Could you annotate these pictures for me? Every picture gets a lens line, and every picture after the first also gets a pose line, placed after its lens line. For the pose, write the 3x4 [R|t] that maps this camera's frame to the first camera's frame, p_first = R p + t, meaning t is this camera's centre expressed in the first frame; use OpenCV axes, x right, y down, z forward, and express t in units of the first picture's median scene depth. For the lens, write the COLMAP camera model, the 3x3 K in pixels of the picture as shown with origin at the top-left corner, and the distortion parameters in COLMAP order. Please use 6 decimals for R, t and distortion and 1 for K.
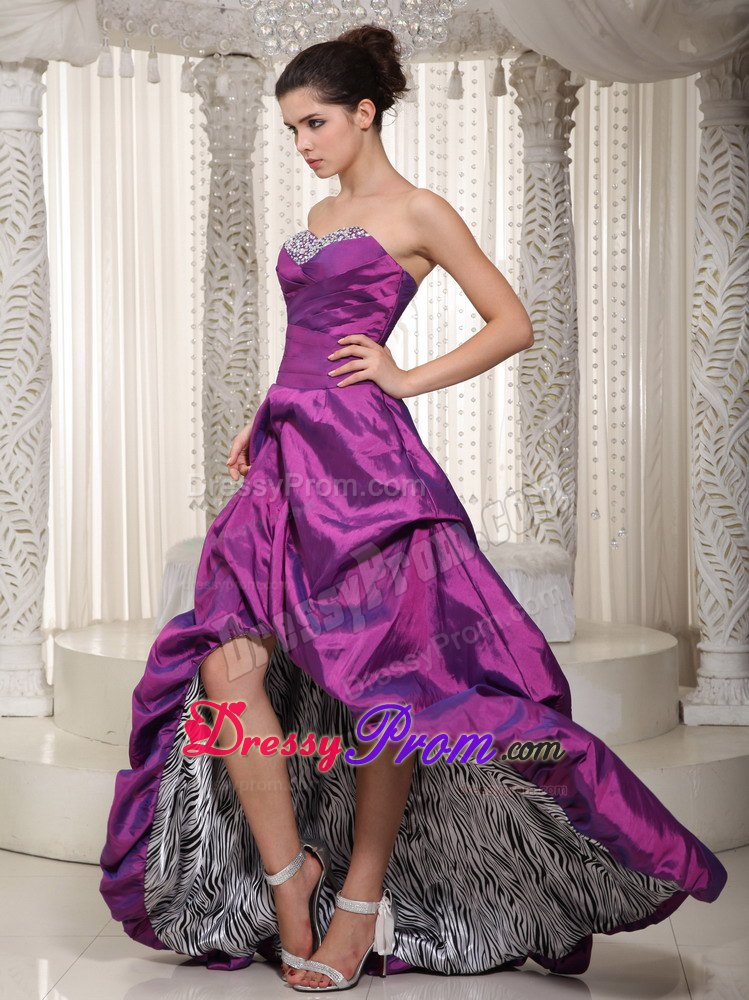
lens RADIAL K [[2053.0, 0, 405.1], [0, 2053.0, 481.6], [0, 0, 1]] dist [0.156264, 0.000000]
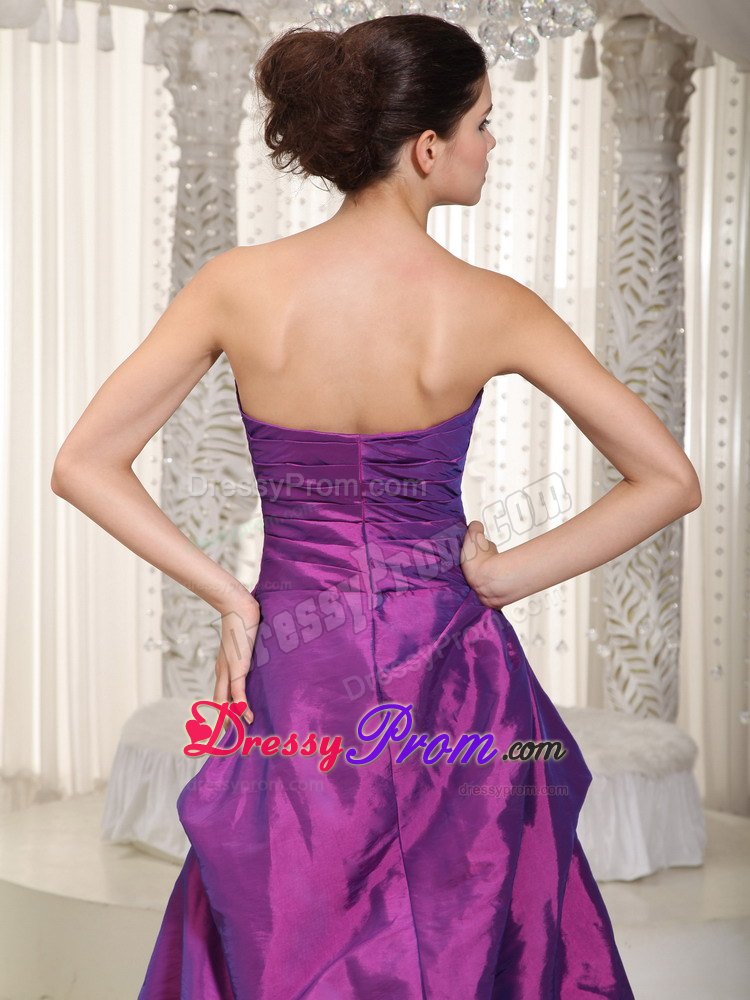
lens RADIAL K [[2564.2, 0, 378.8], [0, 2564.2, 498.9], [0, 0, 1]] dist [0.406855, 0.000000]
pose [[0.999503, 0.019786, 0.024547, -0.045509], [-0.019819, 0.999803, 0.001100, -0.040792], [-0.024520, -0.001586, 0.999698, 0.101951]]
